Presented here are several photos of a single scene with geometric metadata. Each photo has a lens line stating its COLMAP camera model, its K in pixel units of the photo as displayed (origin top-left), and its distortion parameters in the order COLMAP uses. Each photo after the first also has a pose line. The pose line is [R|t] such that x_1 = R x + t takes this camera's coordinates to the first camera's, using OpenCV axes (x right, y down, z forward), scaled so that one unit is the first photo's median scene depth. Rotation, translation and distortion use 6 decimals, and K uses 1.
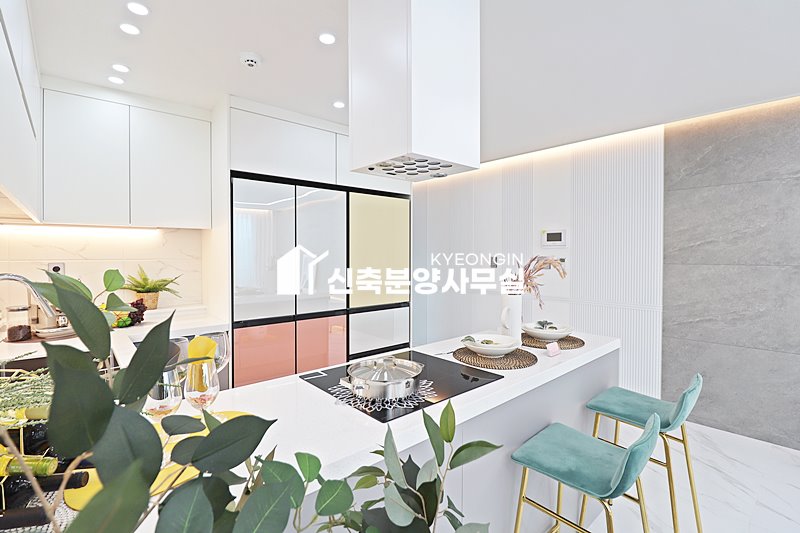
lens RADIAL K [[374.0, 0, 407.0], [0, 374.0, 262.9], [0, 0, 1]] dist [-0.001726, -0.000684]
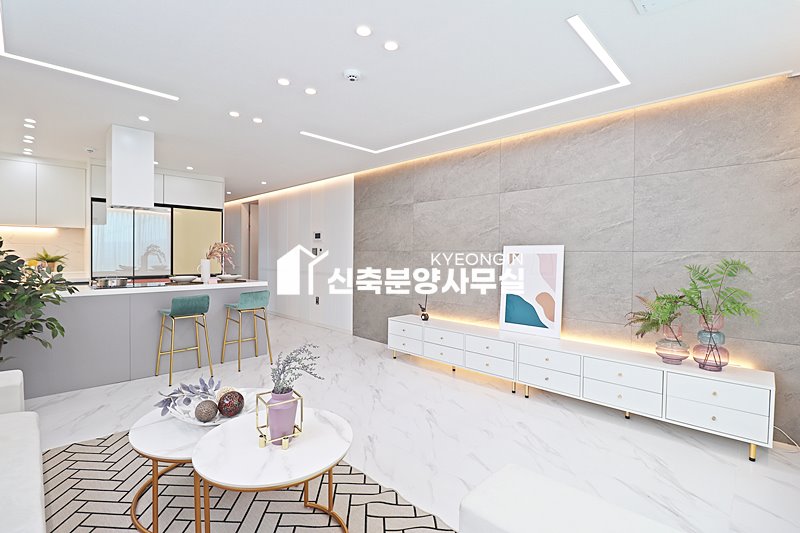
lens RADIAL K [[374.0, 0, 396.3], [0, 374.0, 260.7], [0, 0, 1]] dist [-0.001726, -0.000684]
pose [[0.998671, 0.009938, 0.050563, 0.816755], [-0.009312, 0.999877, -0.012604, 0.070779], [-0.050682, 0.012116, 0.998641, -0.808860]]
